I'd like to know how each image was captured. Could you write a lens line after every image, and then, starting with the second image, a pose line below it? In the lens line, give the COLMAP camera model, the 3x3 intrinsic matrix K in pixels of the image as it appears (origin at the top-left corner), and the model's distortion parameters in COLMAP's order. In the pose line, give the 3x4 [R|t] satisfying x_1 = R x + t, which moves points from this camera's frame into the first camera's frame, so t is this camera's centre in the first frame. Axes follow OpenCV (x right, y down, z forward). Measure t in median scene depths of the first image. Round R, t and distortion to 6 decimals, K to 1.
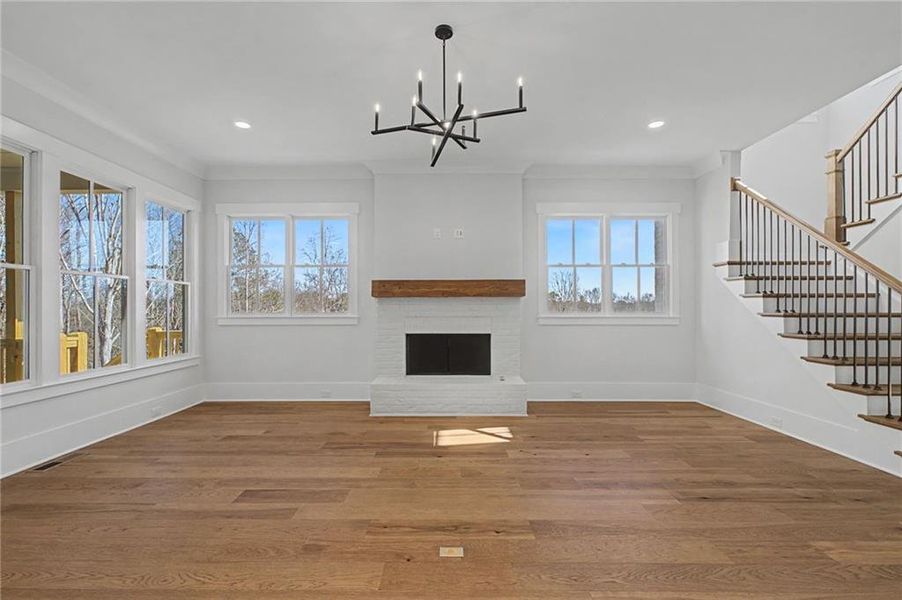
lens RADIAL K [[402.0, 0, 445.6], [0, 402.0, 305.2], [0, 0, 1]] dist [0.007872, -0.000722]
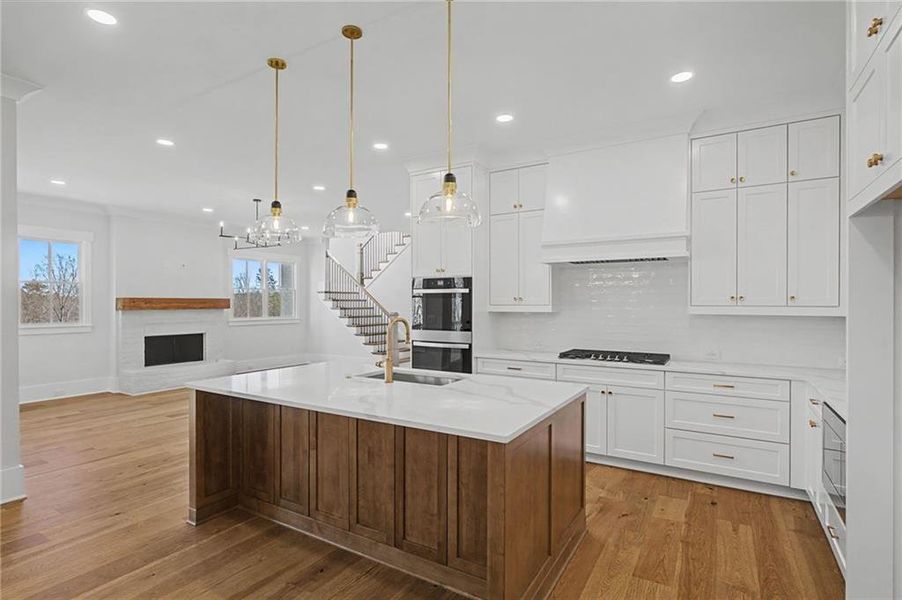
lens RADIAL K [[436.2, 0, 446.0], [0, 436.2, 305.1], [0, 0, 1]] dist [0.002633, 0.001112]
pose [[0.519886, -0.000788, 0.854235, -0.977616], [-0.006451, 0.999967, 0.004848, -0.058281], [-0.854211, -0.008031, 0.519864, -0.763823]]
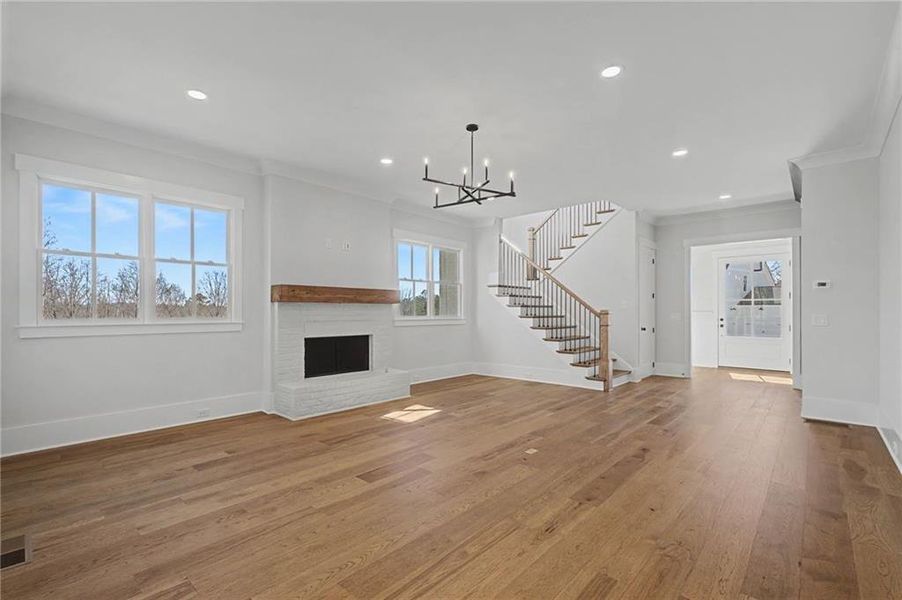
lens RADIAL K [[402.0, 0, 456.9], [0, 402.0, 311.2], [0, 0, 1]] dist [0.007872, -0.000722]
pose [[0.667736, 0.003330, 0.744390, -0.703146], [-0.006848, 0.999975, 0.001670, -0.002169], [-0.744366, -0.006213, 0.667743, 0.030635]]
